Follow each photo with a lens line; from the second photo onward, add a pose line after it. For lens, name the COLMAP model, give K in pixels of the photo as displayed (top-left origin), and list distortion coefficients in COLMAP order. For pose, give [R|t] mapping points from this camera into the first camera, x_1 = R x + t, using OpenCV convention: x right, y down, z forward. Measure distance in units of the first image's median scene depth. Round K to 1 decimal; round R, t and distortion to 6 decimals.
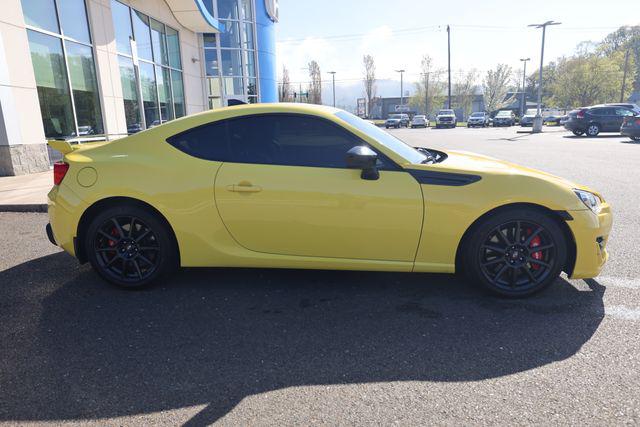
lens RADIAL K [[424.4, 0, 319.1], [0, 424.4, 211.6], [0, 0, 1]] dist [-0.009840, 0.046549]
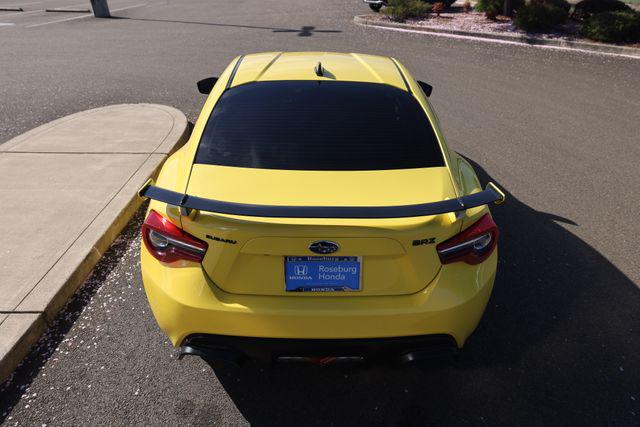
lens RADIAL K [[407.0, 0, 318.8], [0, 407.0, 211.9], [0, 0, 1]] dist [-0.013529, 0.040679]
pose [[-0.097265, -0.498048, 0.861677, -0.271444], [0.205944, 0.836972, 0.507015, -0.118019], [-0.973718, 0.226772, 0.021162, 0.308056]]
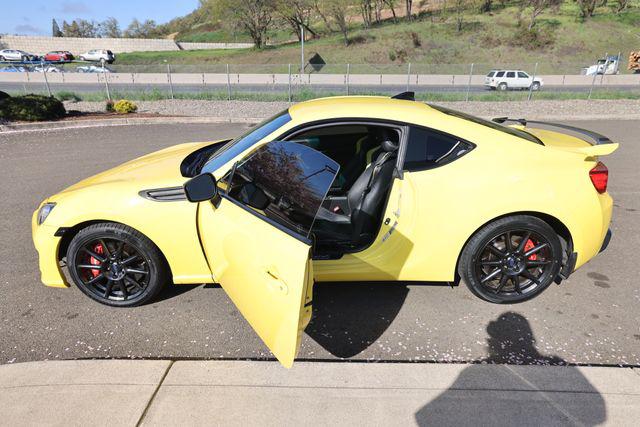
lens RADIAL K [[371.0, 0, 319.3], [0, 371.0, 211.4], [0, 0, 1]] dist [-0.022999, 0.033011]
pose [[-0.997511, 0.051327, -0.048343, 0.013144], [0.015687, 0.830004, 0.557537, -0.147644], [0.068742, 0.555391, -0.828744, 0.530648]]
